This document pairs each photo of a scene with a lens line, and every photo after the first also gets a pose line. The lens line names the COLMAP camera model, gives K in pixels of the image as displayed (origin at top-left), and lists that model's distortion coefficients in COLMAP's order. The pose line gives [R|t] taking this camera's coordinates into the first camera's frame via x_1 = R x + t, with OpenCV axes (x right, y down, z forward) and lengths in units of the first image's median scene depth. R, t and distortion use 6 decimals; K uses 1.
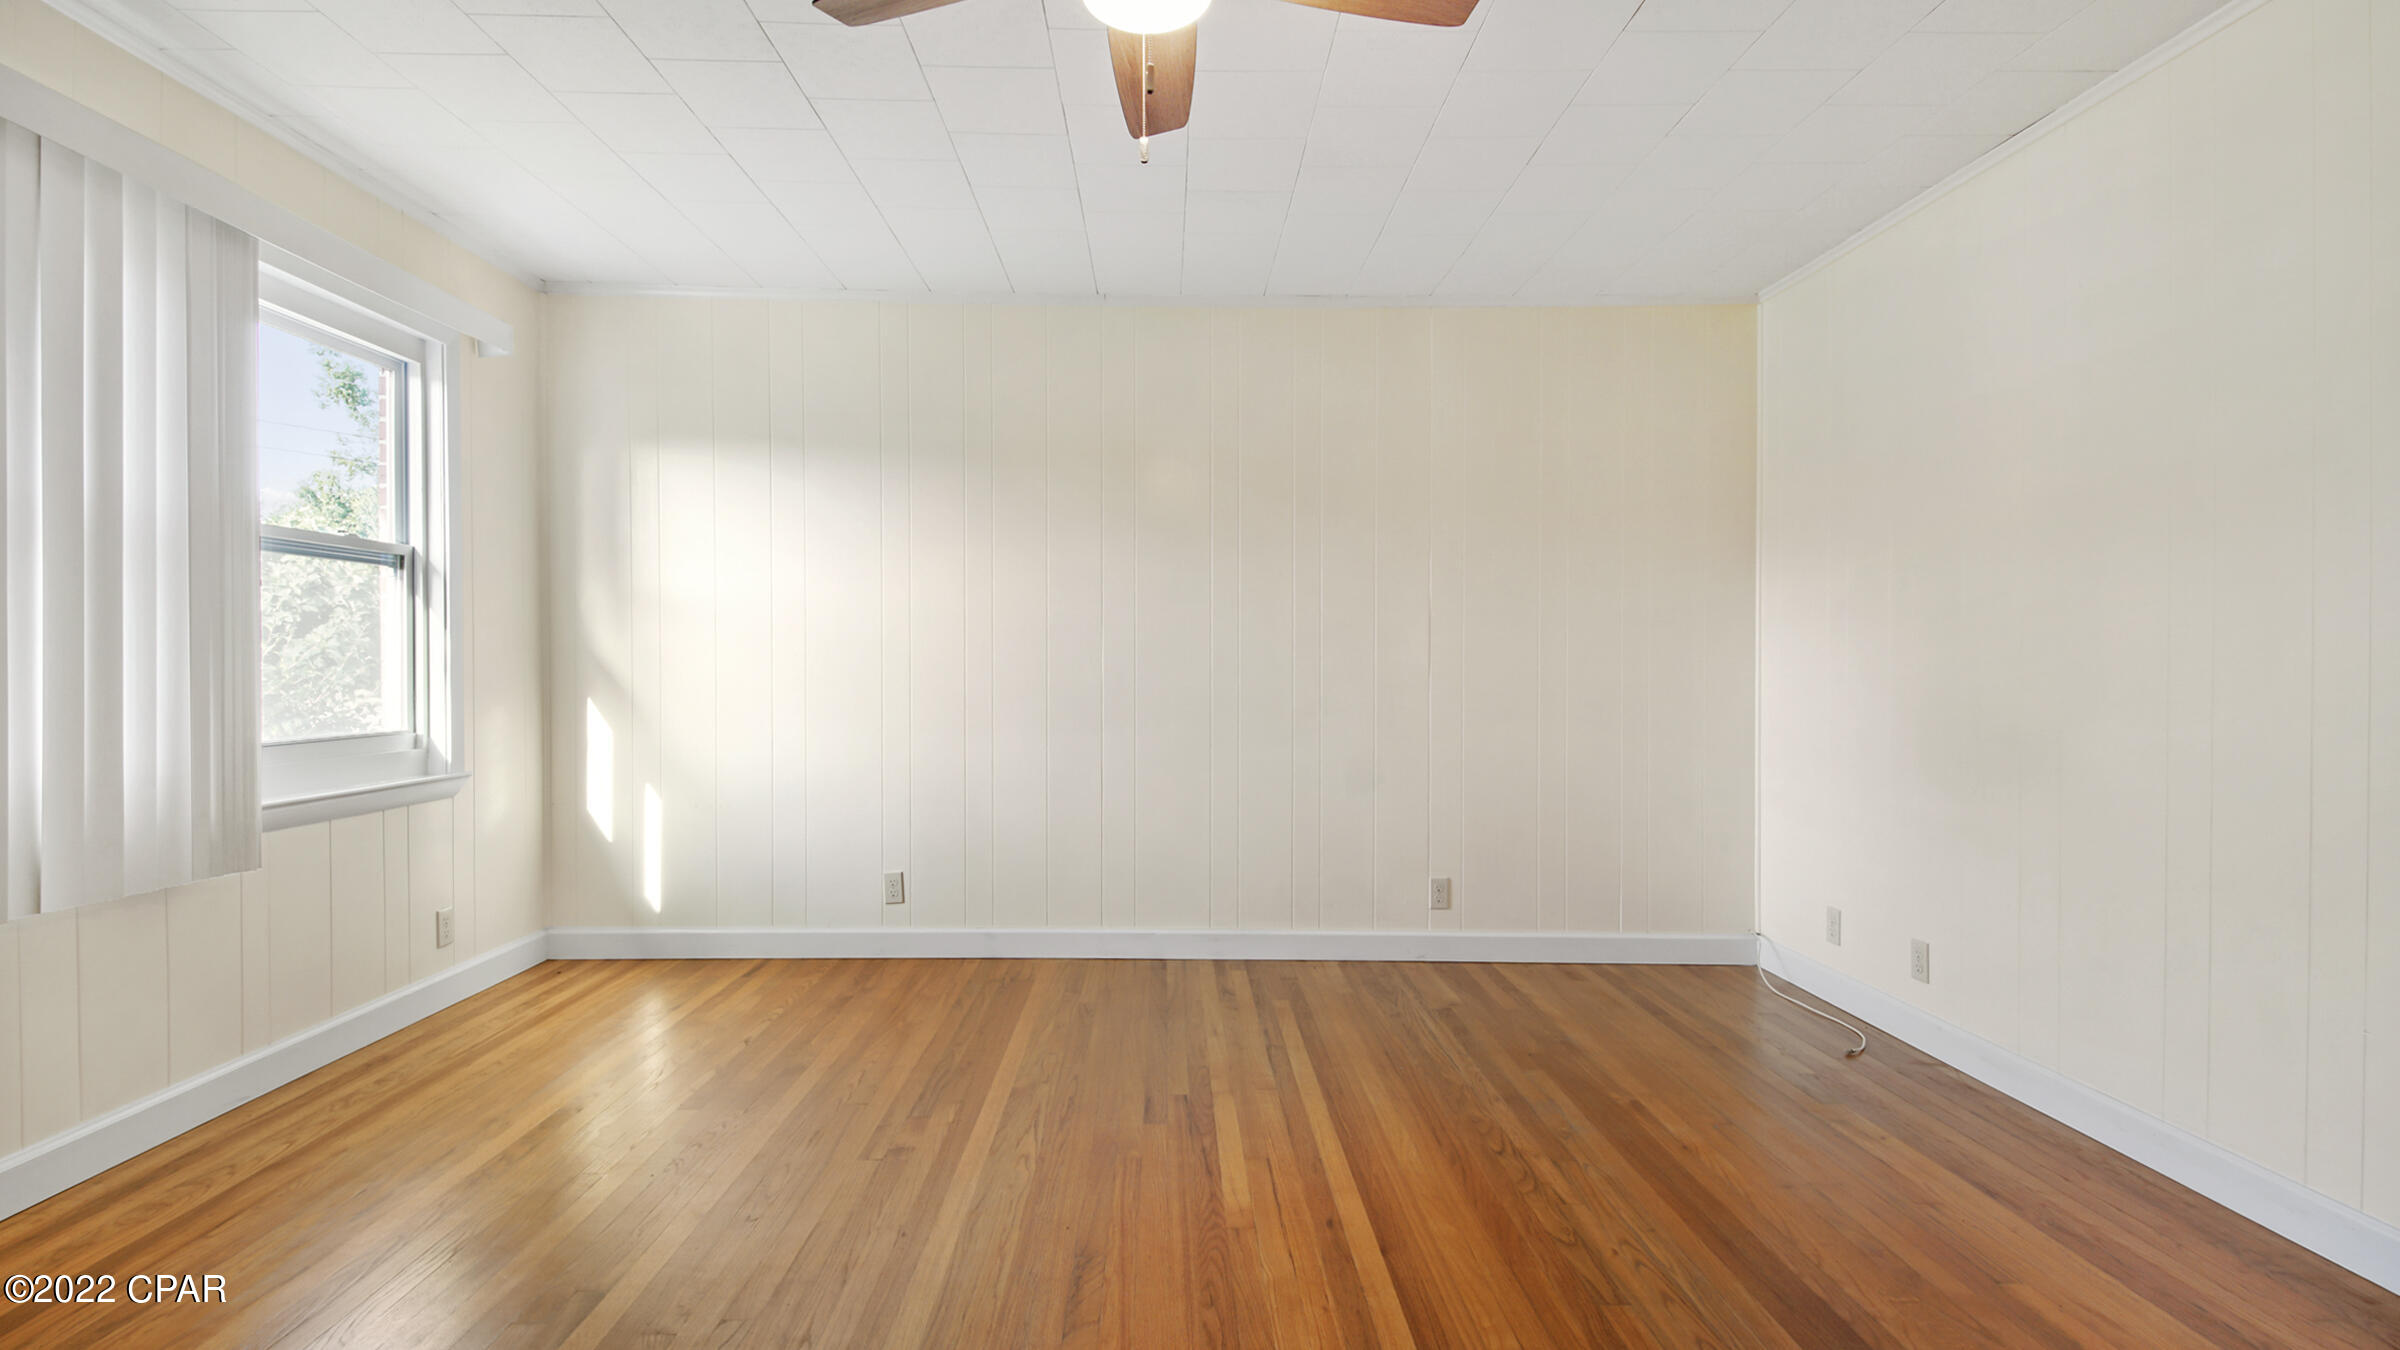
lens RADIAL K [[1127.5, 0, 1196.7], [0, 1127.5, 673.0], [0, 0, 1]] dist [0.017565, -0.008017]
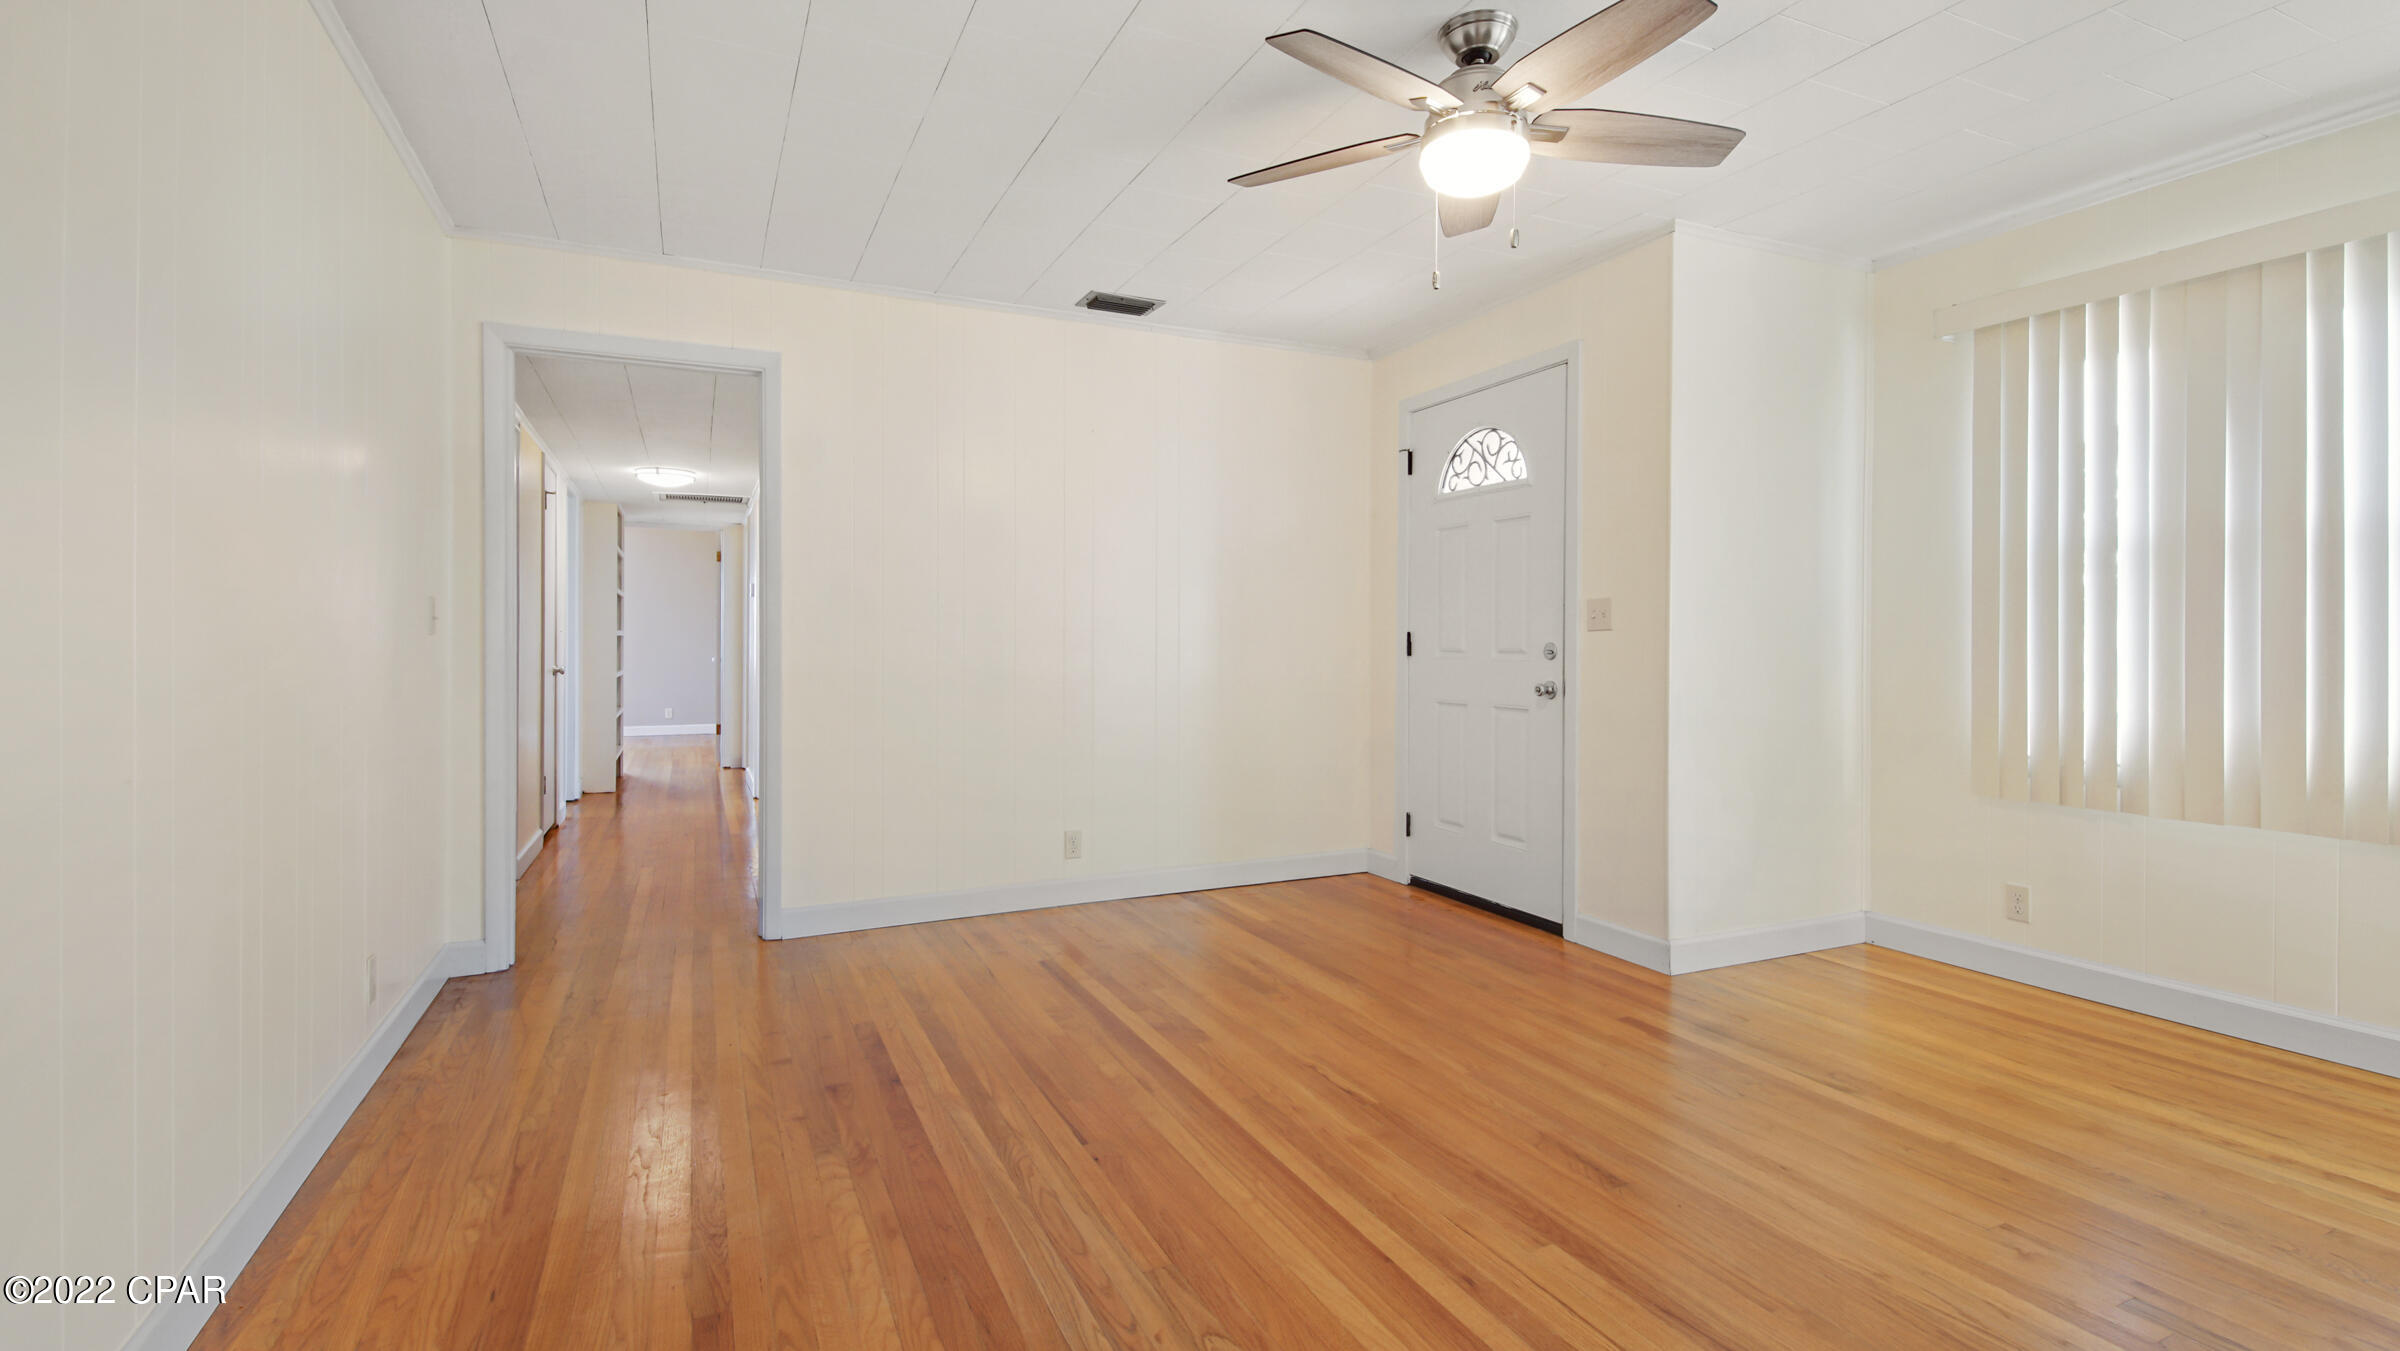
lens RADIAL K [[1127.5, 0, 1199.7], [0, 1127.5, 658.9], [0, 0, 1]] dist [0.017565, -0.008017]
pose [[-0.918269, 0.009729, -0.395838, 0.695770], [0.005673, 0.999919, 0.011415, 0.008752], [0.395916, 0.008237, -0.918250, 1.851563]]
